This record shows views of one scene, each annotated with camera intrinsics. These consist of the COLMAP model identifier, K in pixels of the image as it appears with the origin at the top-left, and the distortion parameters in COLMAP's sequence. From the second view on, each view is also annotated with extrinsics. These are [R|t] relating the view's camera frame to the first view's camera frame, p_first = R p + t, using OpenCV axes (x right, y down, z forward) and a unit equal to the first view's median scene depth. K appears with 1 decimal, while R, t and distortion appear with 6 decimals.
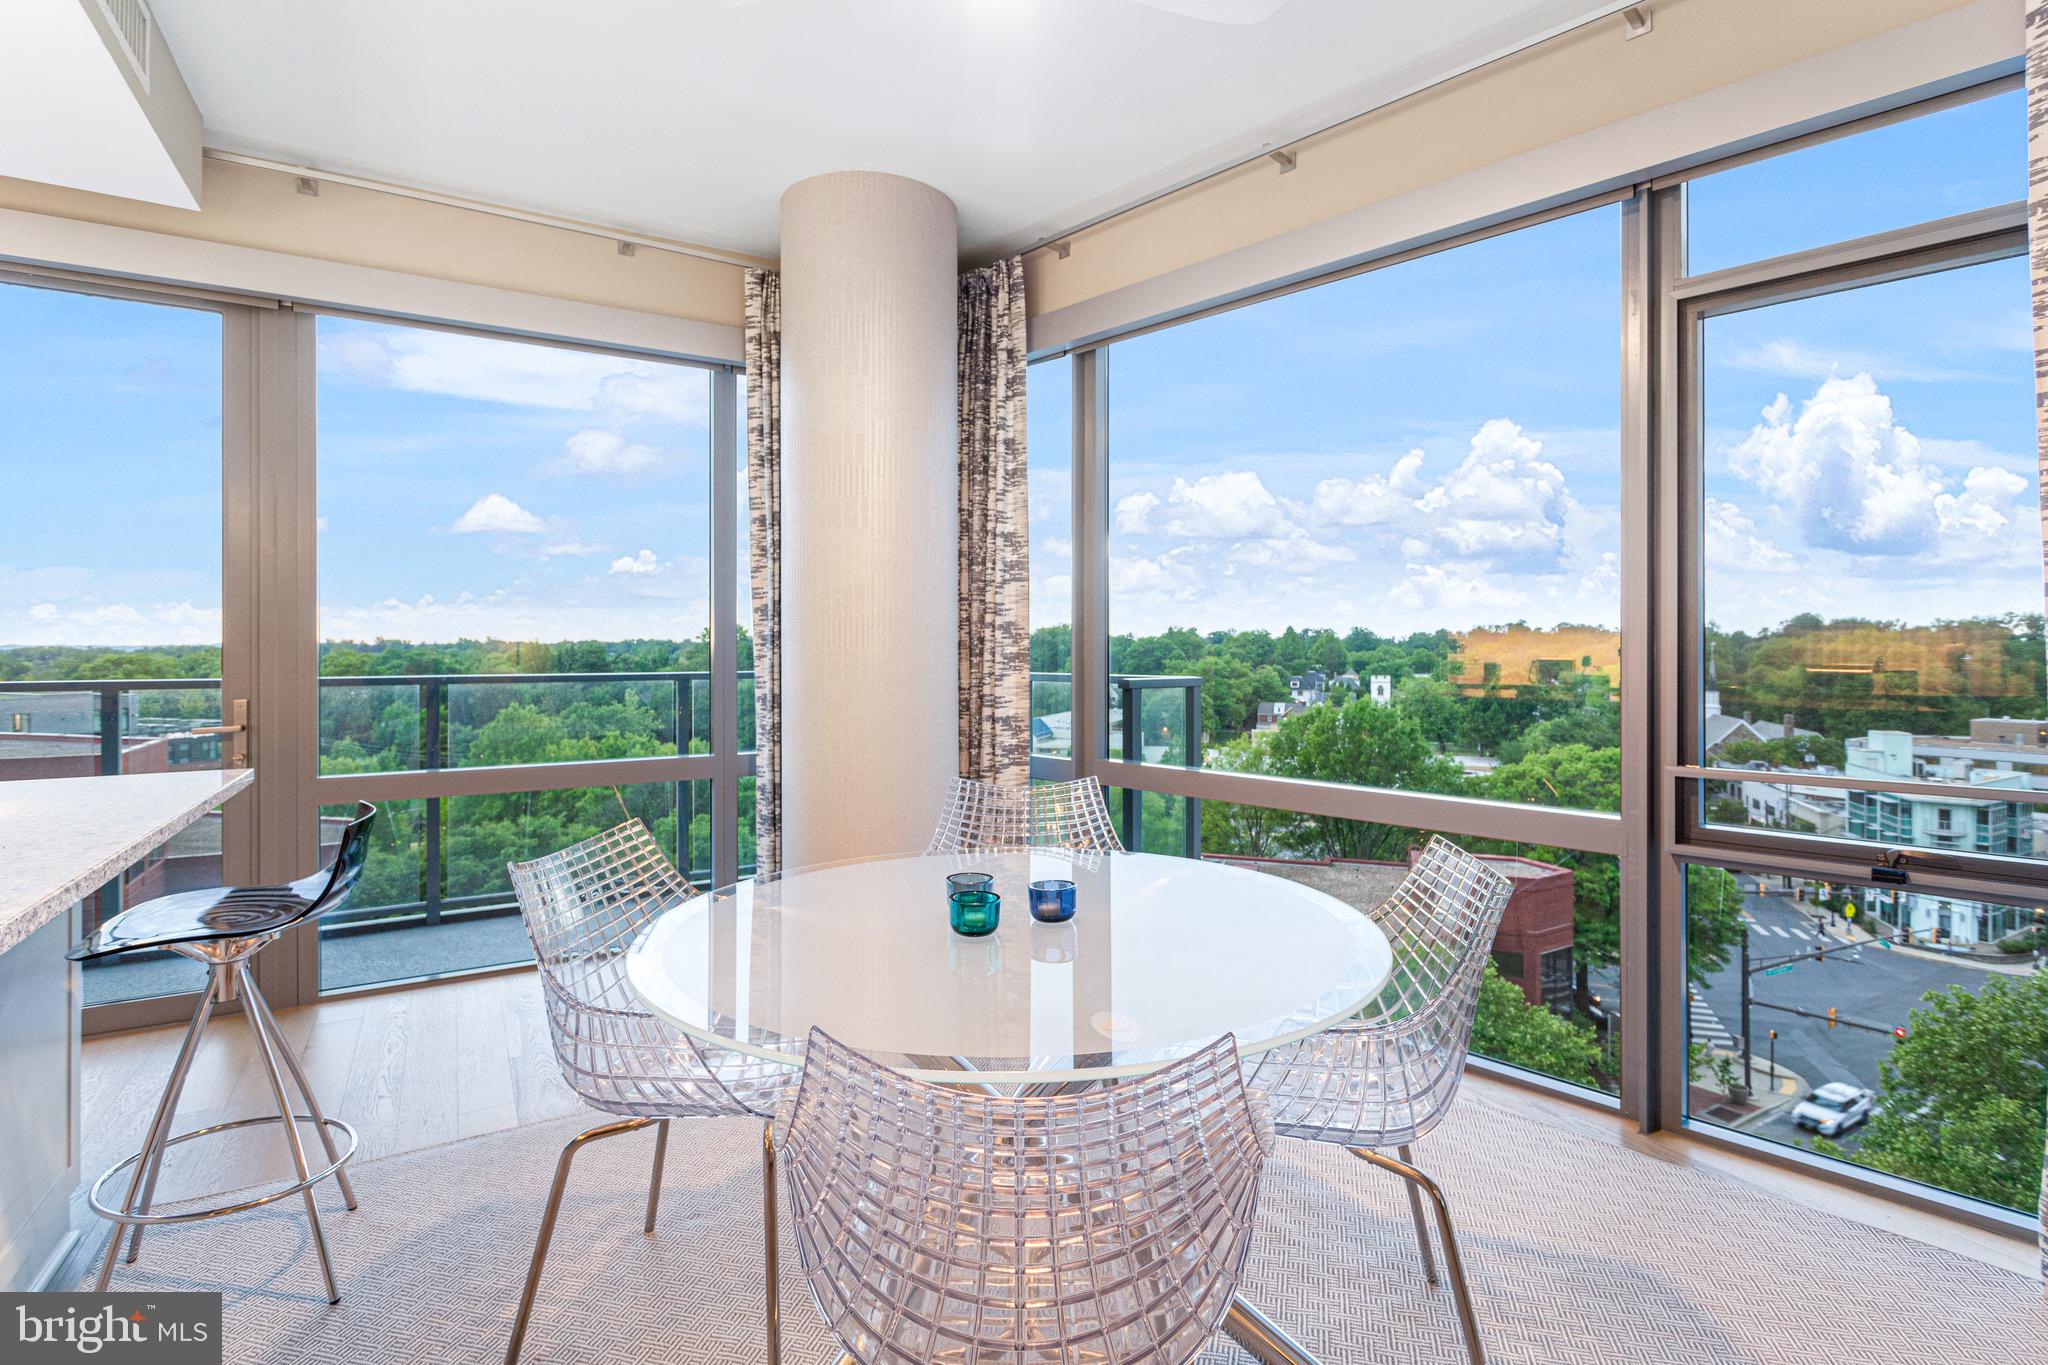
lens RADIAL K [[993.8, 0, 1038.6], [0, 993.8, 641.9], [0, 0, 1]] dist [0.005991, -0.000415]
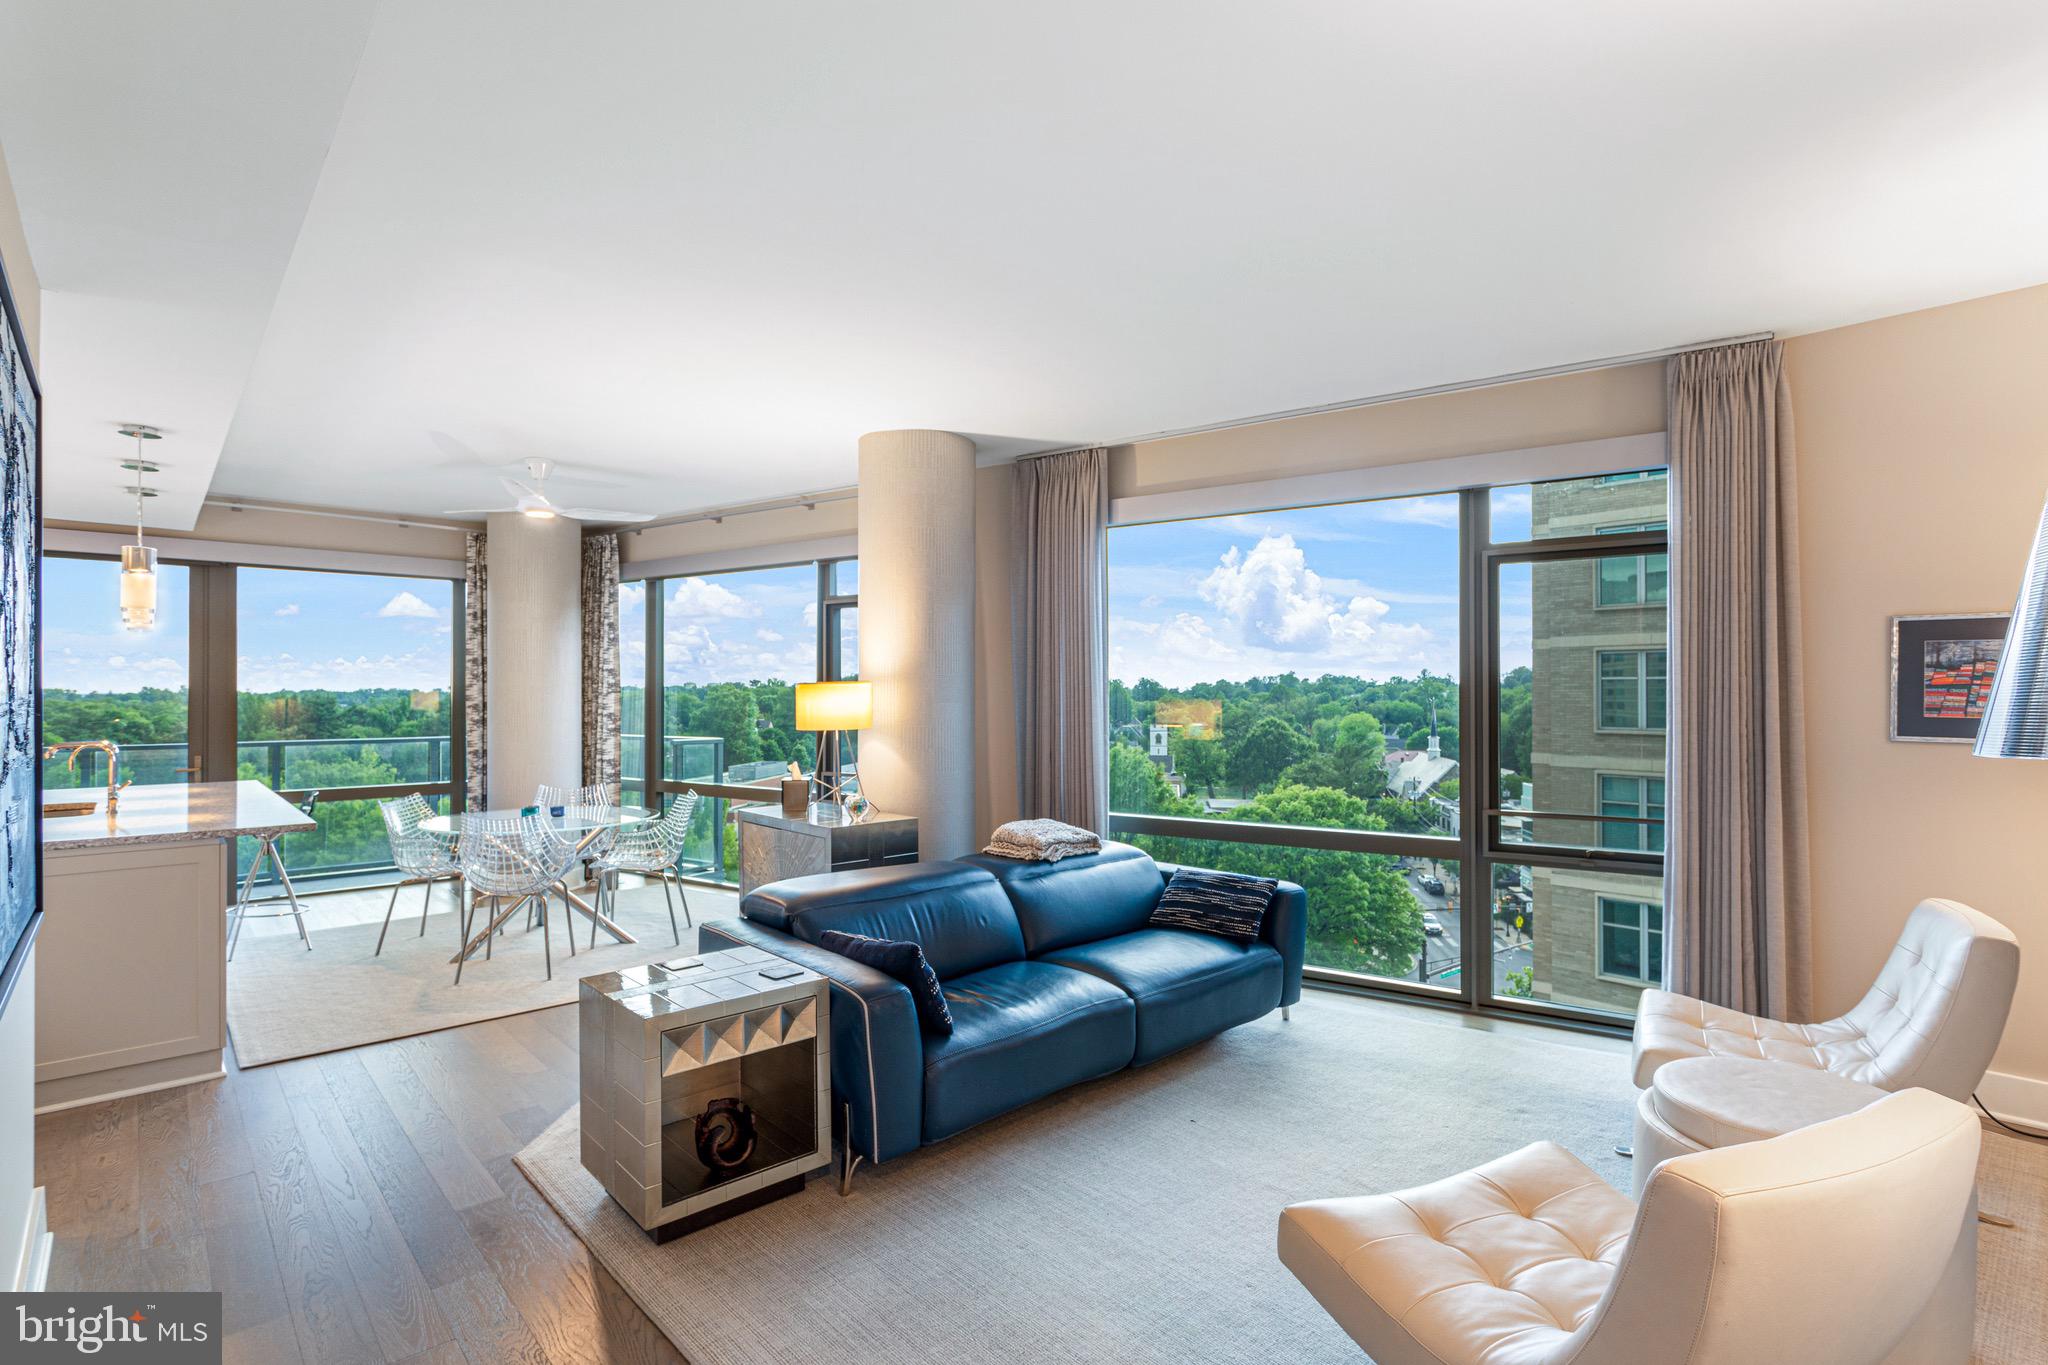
lens RADIAL K [[993.8, 0, 1055.5], [0, 993.8, 692.2], [0, 0, 1]] dist [0.005991, -0.000415]
pose [[0.976858, 0.003298, 0.213863, 0.355349], [-0.003145, 0.999994, -0.001055, -0.052638], [-0.213865, 0.000358, 0.976863, -0.988218]]
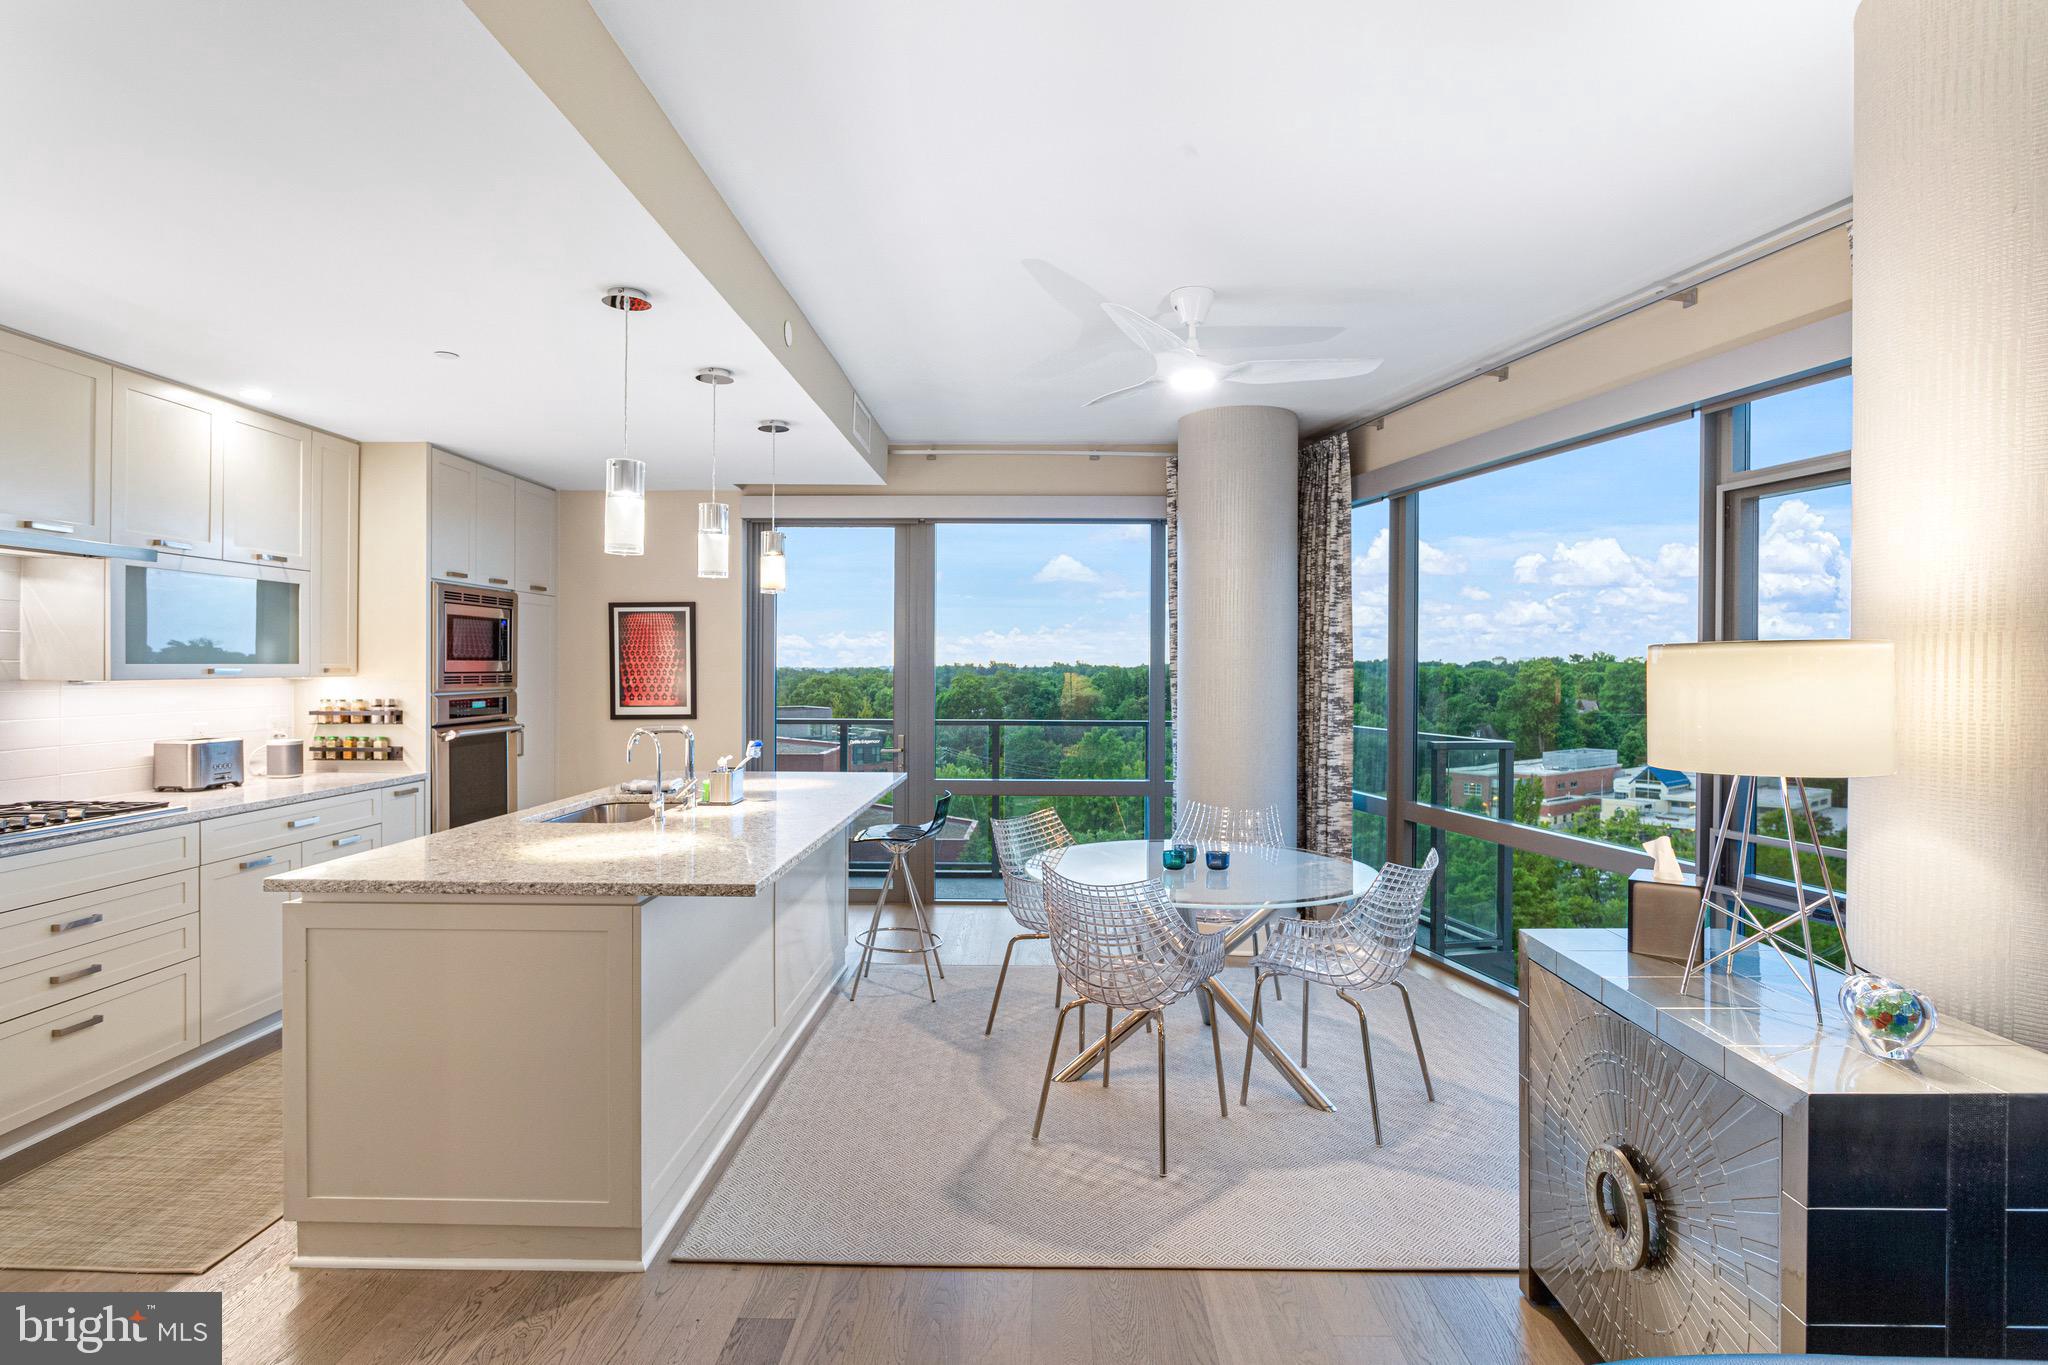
lens RADIAL K [[1066.4, 0, 1033.4], [0, 1066.4, 675.7], [0, 0, 1]] dist [0.024110, 0.001078]
pose [[0.854250, 0.010607, -0.519755, 0.319208], [-0.006305, 0.999930, 0.010044, -0.052463], [0.519825, -0.005303, 0.854257, -0.410055]]
